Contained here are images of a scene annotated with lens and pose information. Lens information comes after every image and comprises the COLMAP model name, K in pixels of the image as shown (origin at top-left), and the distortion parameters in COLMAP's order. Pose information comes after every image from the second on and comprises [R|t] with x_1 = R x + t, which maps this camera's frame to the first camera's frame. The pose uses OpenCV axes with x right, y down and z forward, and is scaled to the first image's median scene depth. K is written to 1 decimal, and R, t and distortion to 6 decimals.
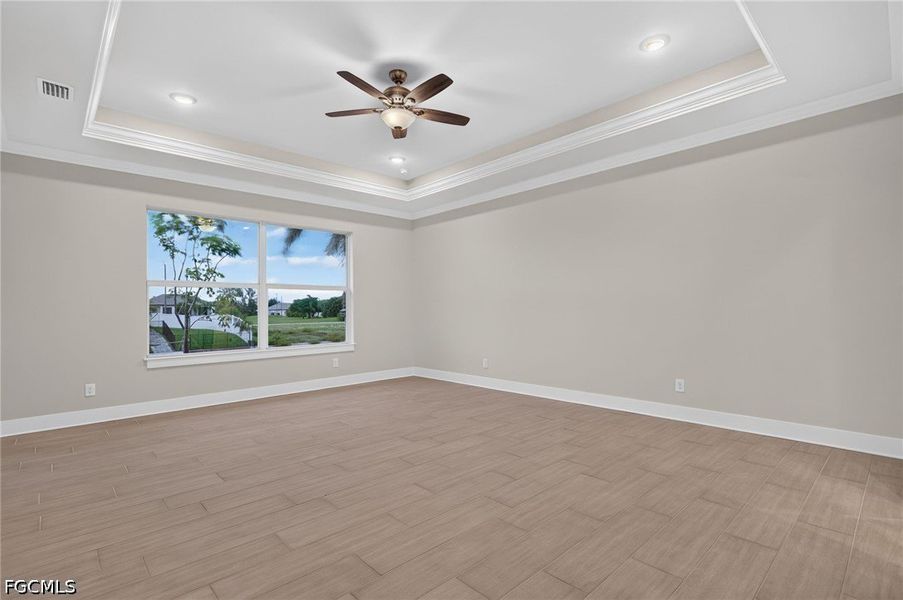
lens RADIAL K [[404.2, 0, 455.3], [0, 404.2, 299.6], [0, 0, 1]] dist [0.002912, 0.000230]
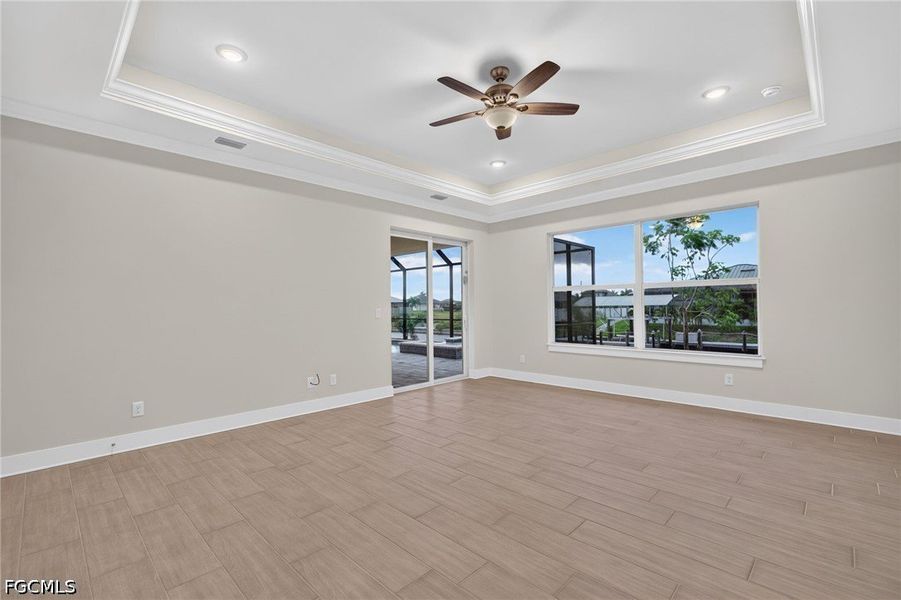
lens RADIAL K [[403.3, 0, 454.3], [0, 403.3, 299.6], [0, 0, 1]] dist [0.002912, 0.000230]
pose [[0.054809, -0.005230, -0.998483, 0.819985], [0.039414, 0.999218, -0.003070, -0.017210], [0.997719, -0.039186, 0.054972, 0.839577]]
